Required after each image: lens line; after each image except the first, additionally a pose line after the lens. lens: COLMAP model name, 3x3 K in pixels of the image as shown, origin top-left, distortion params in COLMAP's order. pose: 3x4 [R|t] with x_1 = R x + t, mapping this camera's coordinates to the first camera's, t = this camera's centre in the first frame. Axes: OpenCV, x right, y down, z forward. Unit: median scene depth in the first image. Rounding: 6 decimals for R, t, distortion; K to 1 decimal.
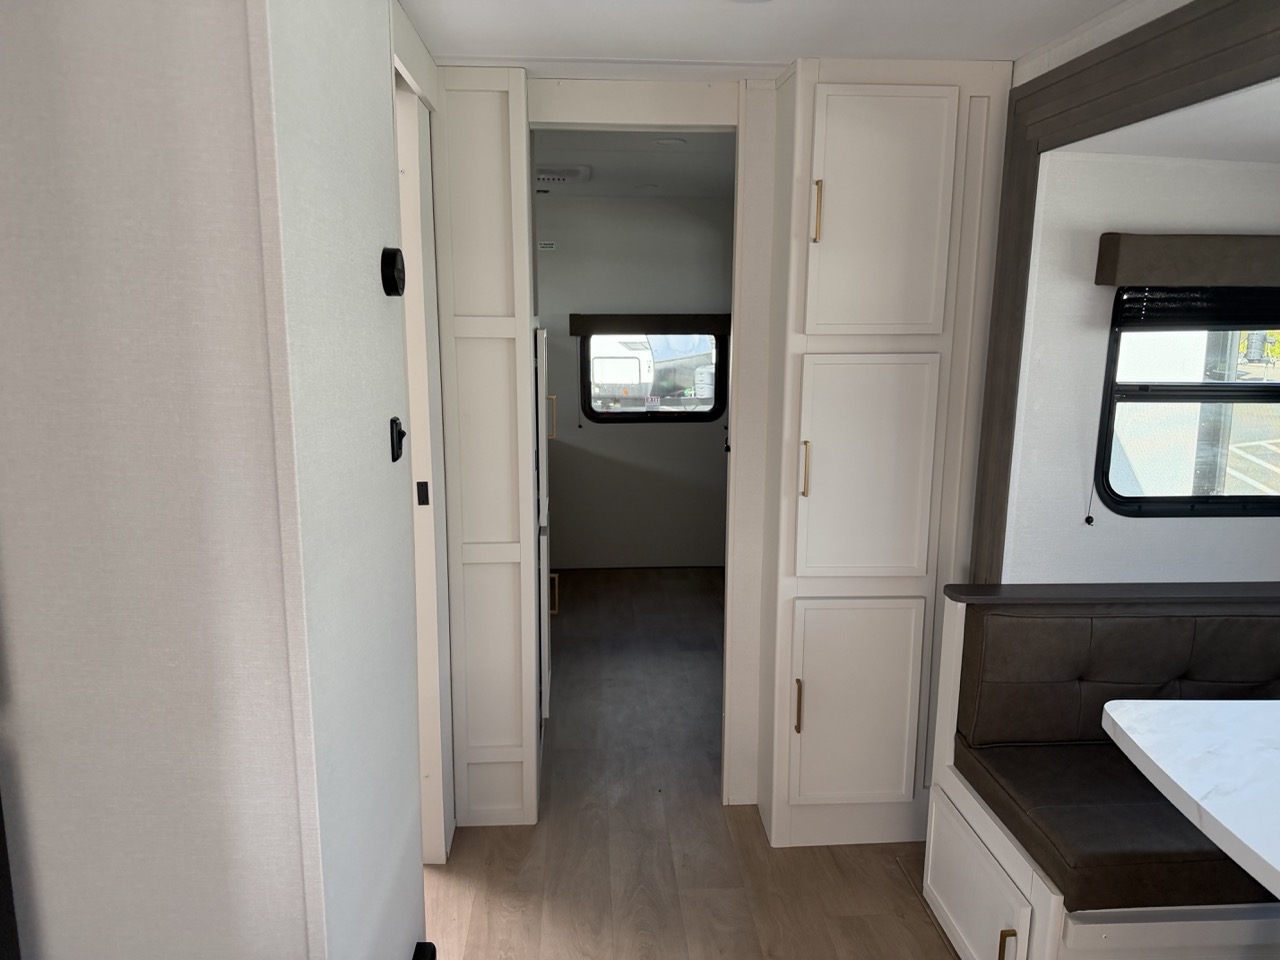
lens RADIAL K [[902.8, 0, 643.3], [0, 902.8, 475.2], [0, 0, 1]] dist [0.104633, -0.175947]
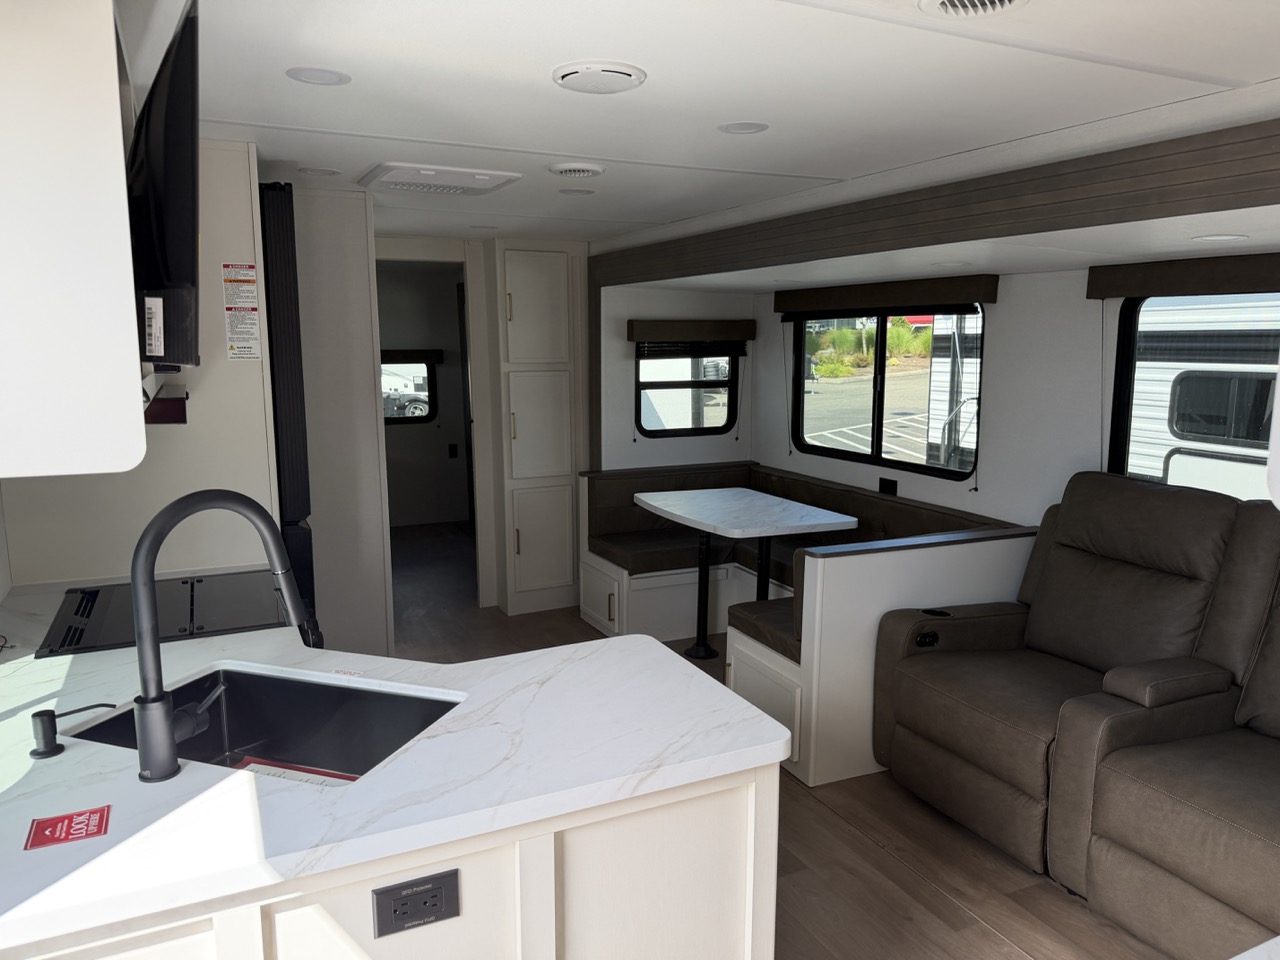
lens RADIAL K [[891.2, 0, 635.9], [0, 891.2, 491.1], [0, 0, 1]] dist [0.074773, -0.089132]
pose [[0.928922, -0.077345, 0.362108, -0.343700], [0.077577, 0.996889, 0.013924, 0.145574], [-0.362059, 0.015157, 0.932032, -1.112964]]
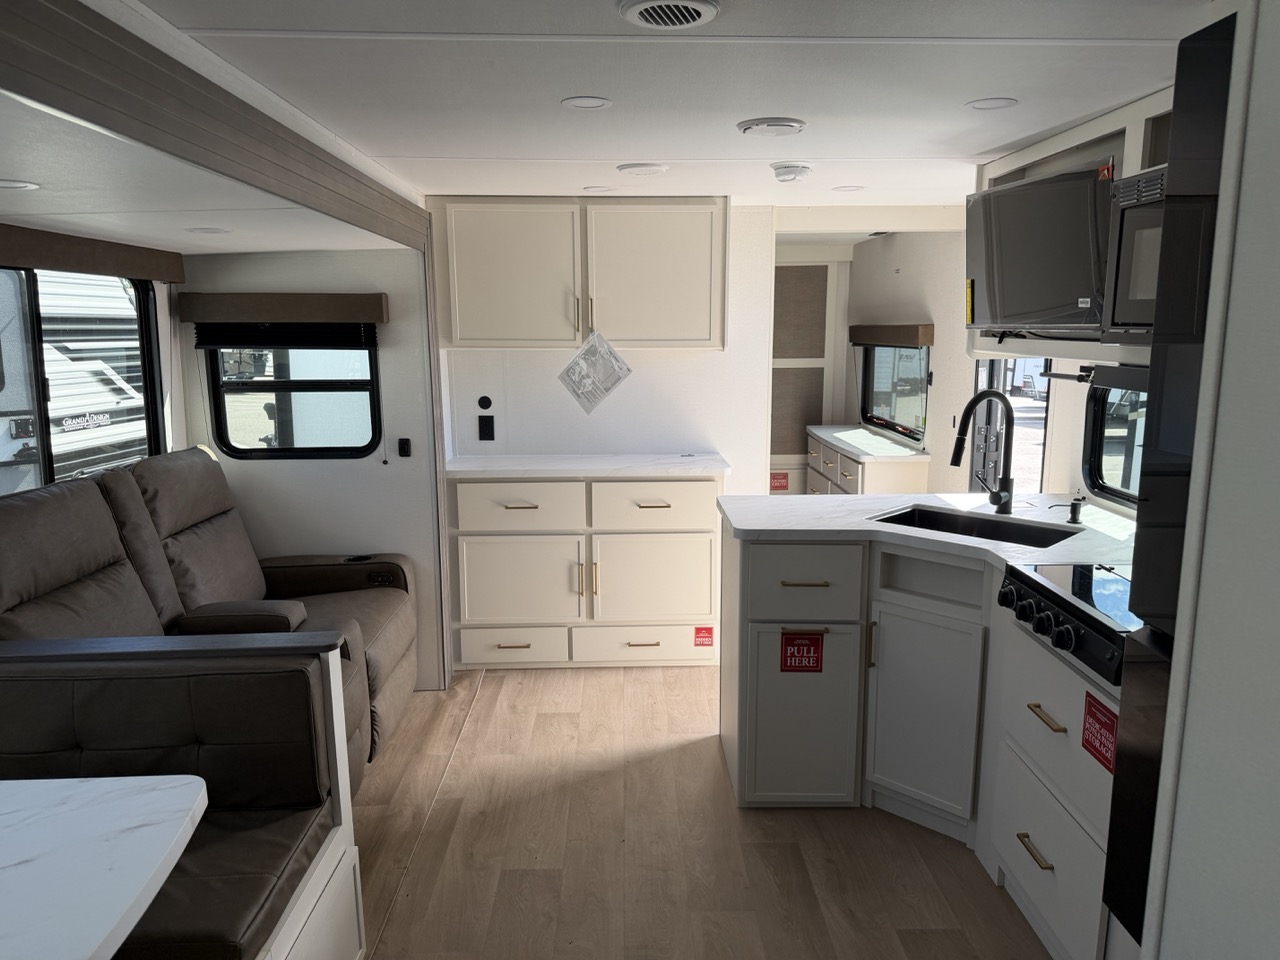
lens RADIAL K [[893.5, 0, 647.3], [0, 893.5, 483.9], [0, 0, 1]] dist [0.101314, -0.138139]
pose [[-0.999018, -0.021227, 0.038886, 0.058672], [-0.006684, 0.939906, 0.341368, -0.194240], [-0.043795, 0.340773, -0.939125, 0.913119]]
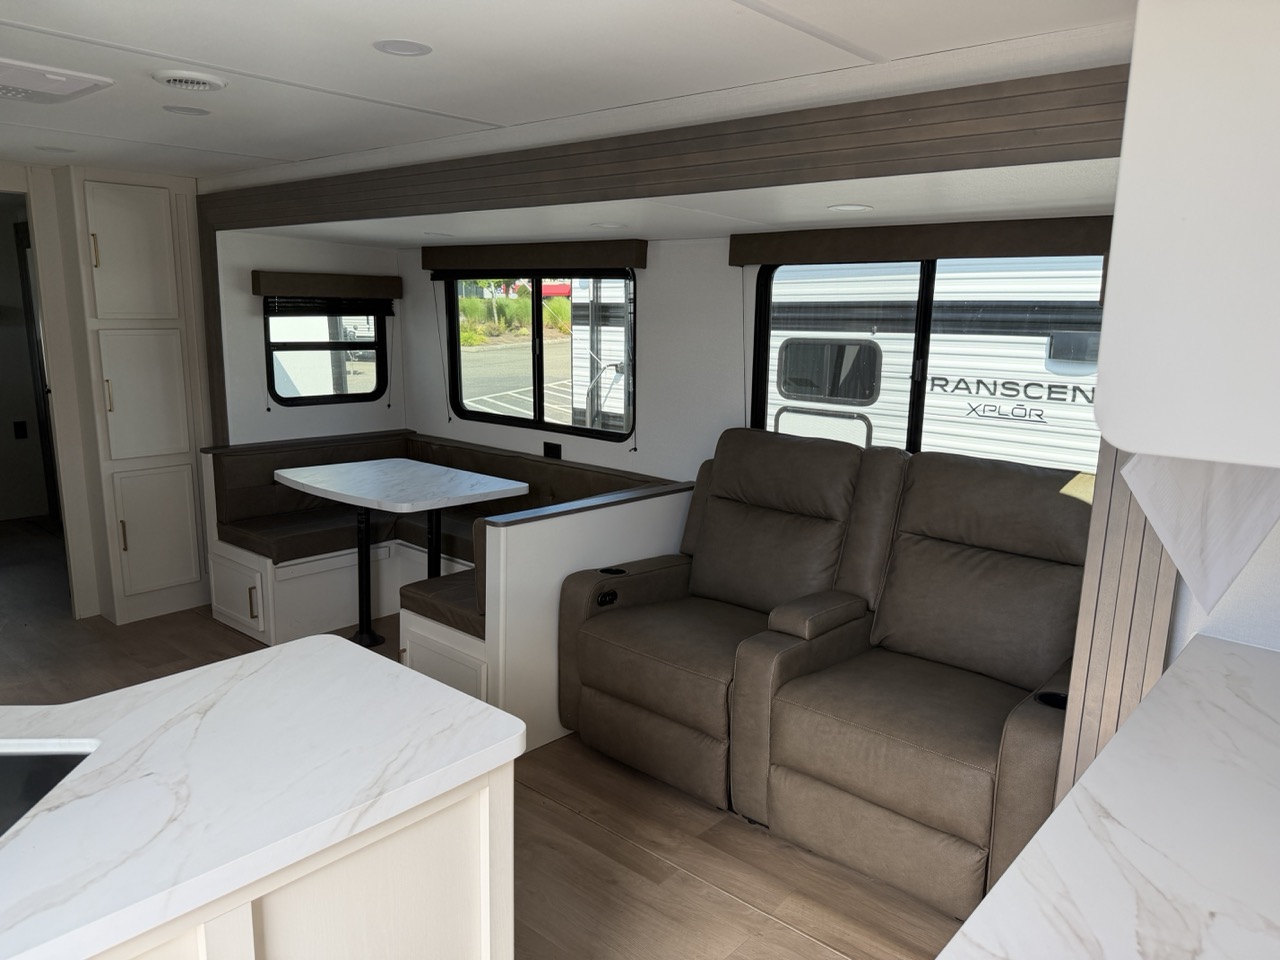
lens RADIAL K [[889.4, 0, 634.9], [0, 889.4, 484.5], [0, 0, 1]] dist [0.134103, -0.249898]
pose [[0.710497, -0.135184, 0.690593, -0.347869], [0.112357, 0.990577, 0.078311, 0.147030], [-0.694672, 0.021953, 0.718991, -1.010877]]
